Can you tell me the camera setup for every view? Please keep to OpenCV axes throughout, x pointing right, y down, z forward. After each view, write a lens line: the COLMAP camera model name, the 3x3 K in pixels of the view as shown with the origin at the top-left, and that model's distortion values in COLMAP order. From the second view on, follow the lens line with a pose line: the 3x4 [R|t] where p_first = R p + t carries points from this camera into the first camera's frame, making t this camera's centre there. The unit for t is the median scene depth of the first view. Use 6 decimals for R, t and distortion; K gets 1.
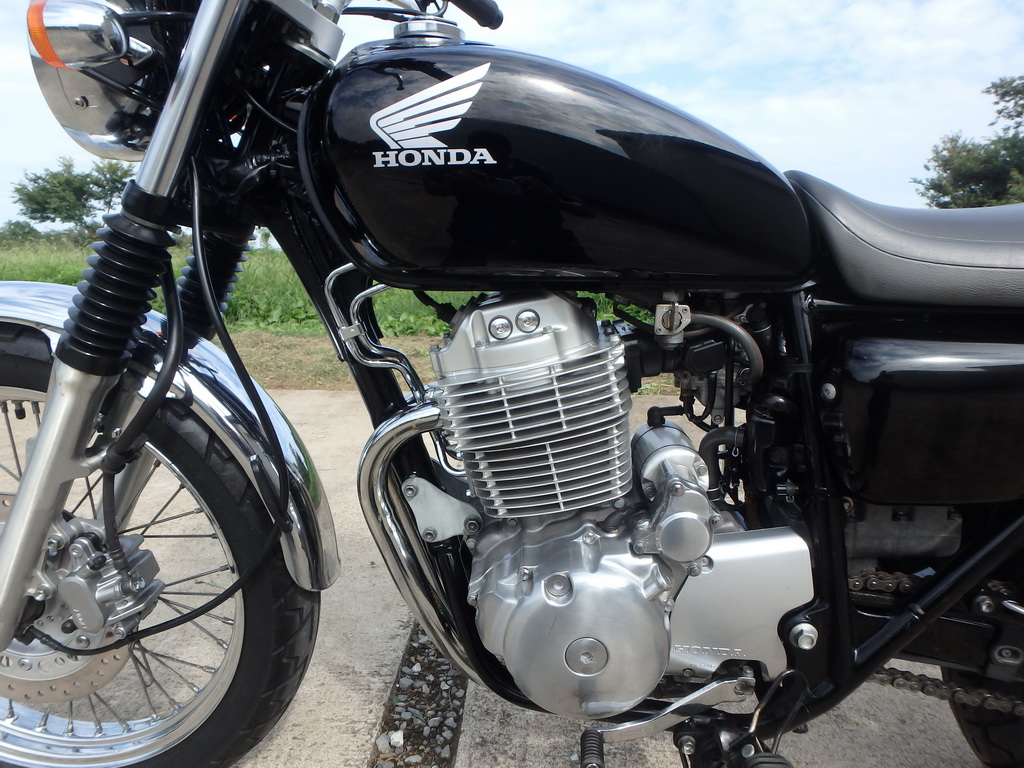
lens RADIAL K [[633.9, 0, 512.0], [0, 633.9, 384.0], [0, 0, 1]] dist [-0.023295, 0.002183]
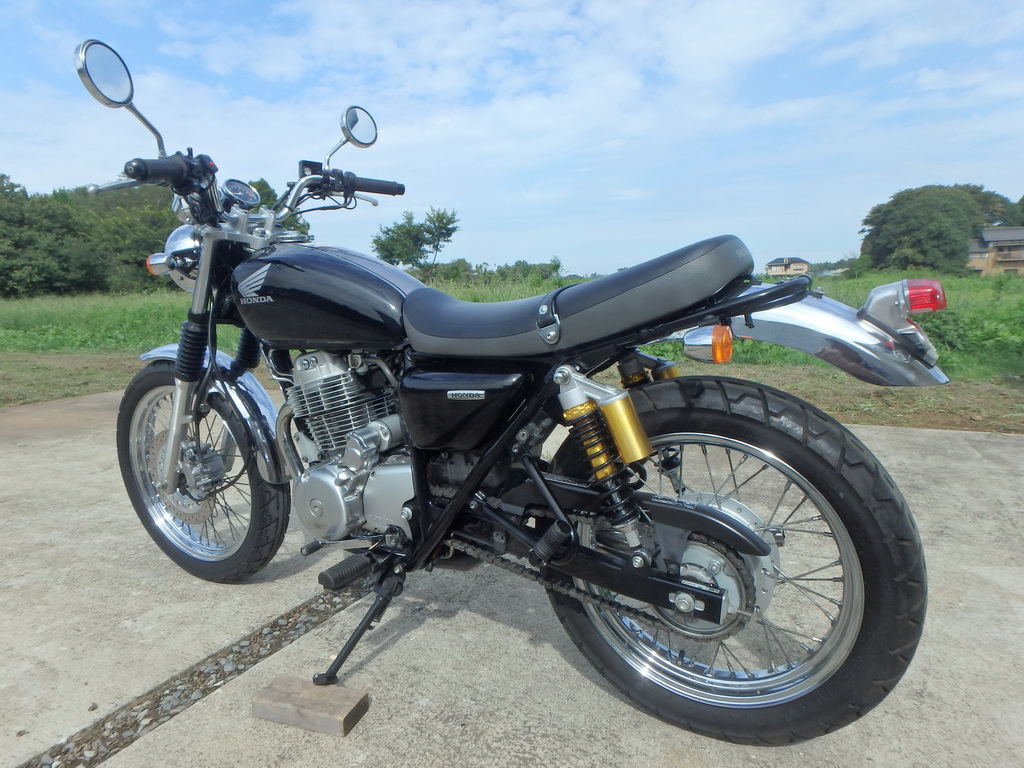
lens RADIAL K [[631.5, 0, 519.6], [0, 631.5, 375.6], [0, 0, 1]] dist [-0.051050, 0.023310]
pose [[0.899166, 0.016047, -0.437313, 1.490689], [-0.035045, 0.998758, -0.035407, 0.006747], [0.436202, 0.047163, 0.898612, -0.626115]]
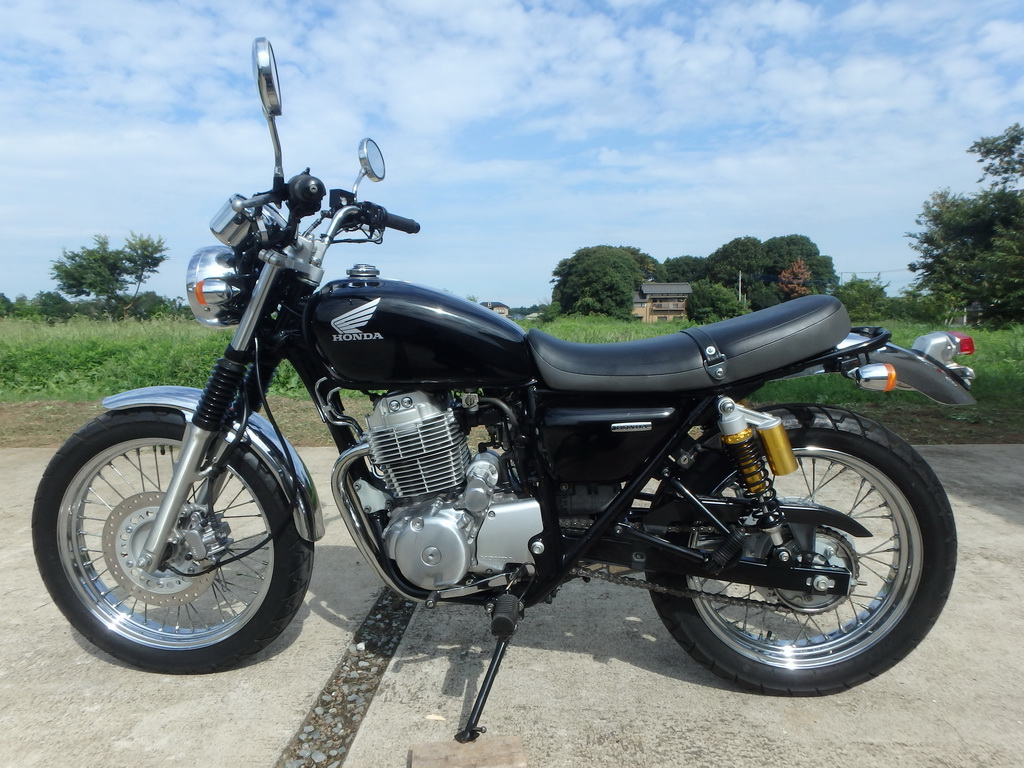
lens RADIAL K [[633.9, 0, 512.0], [0, 633.9, 384.0], [0, 0, 1]] dist [-0.023295, 0.002183]
pose [[0.999448, -0.021908, -0.024961, 0.390999], [0.019567, 0.995711, -0.090426, 0.037078], [0.026835, 0.089888, 0.995590, -1.026730]]
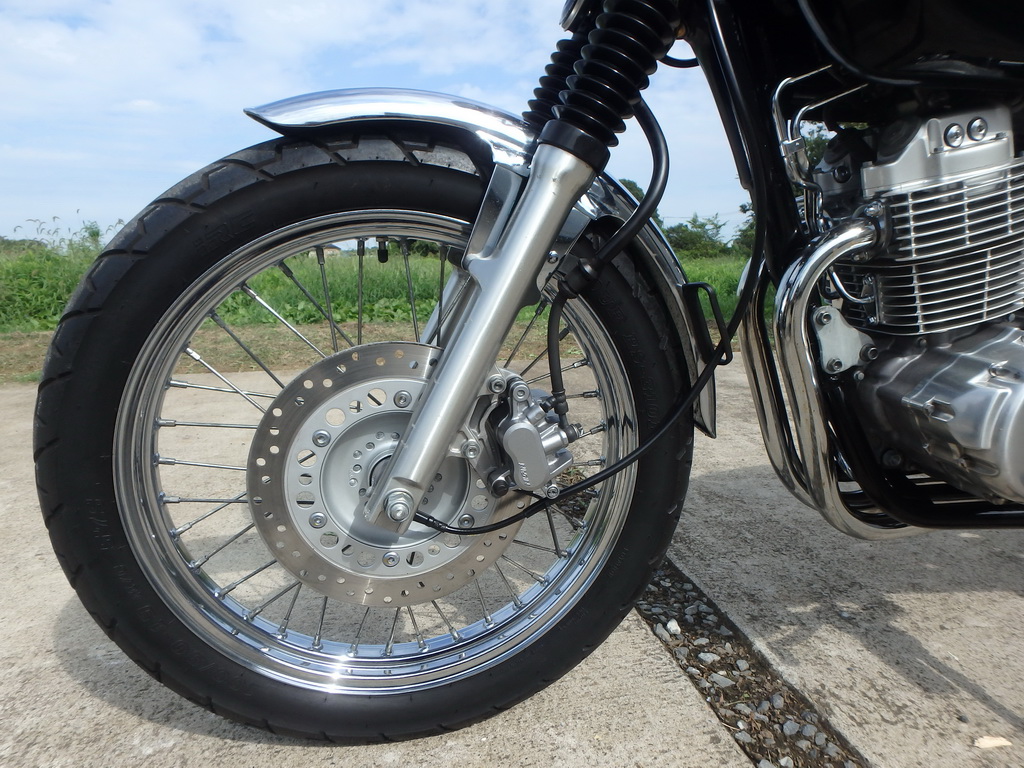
lens RADIAL K [[628.9, 0, 512.0], [0, 628.9, 384.0], [0, 0, 1]] dist [-0.005493, -0.001455]
pose [[0.974818, -0.060469, 0.214645, -0.859383], [0.059456, 0.998168, 0.011179, 0.232546], [-0.214928, 0.001864, 0.976628, 0.145787]]
